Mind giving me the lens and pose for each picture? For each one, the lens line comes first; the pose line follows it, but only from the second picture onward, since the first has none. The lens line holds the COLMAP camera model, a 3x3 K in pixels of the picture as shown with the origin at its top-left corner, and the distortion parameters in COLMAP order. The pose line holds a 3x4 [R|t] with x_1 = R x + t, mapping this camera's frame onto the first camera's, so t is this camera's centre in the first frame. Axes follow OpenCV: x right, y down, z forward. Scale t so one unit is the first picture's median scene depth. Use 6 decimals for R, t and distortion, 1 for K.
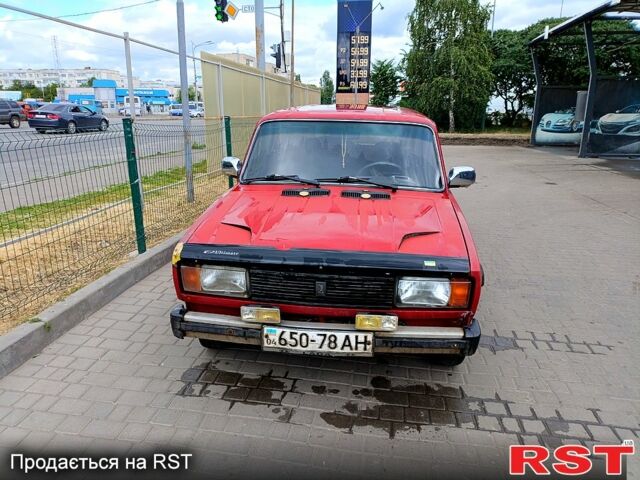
lens RADIAL K [[454.6, 0, 320.0], [0, 454.6, 240.0], [0, 0, 1]] dist [0.024734, 0.001158]
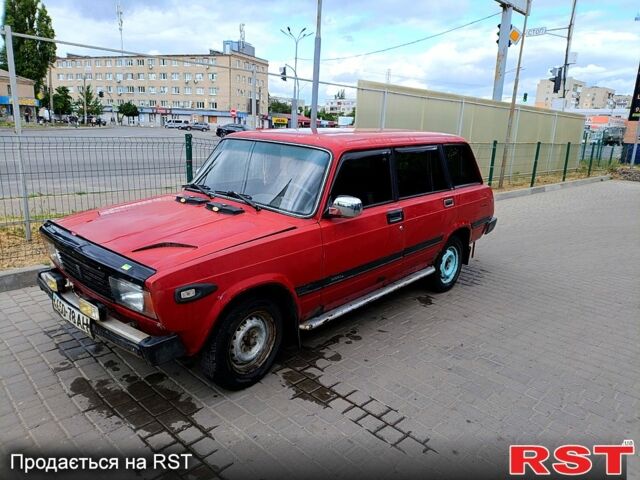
lens RADIAL K [[453.4, 0, 320.0], [0, 453.4, 240.0], [0, 0, 1]] dist [-0.001207, 0.000151]
pose [[0.817773, 0.166477, -0.550939, 0.989832], [-0.193349, 0.981084, 0.009461, -0.094934], [0.542092, 0.098787, 0.834492, 0.277604]]
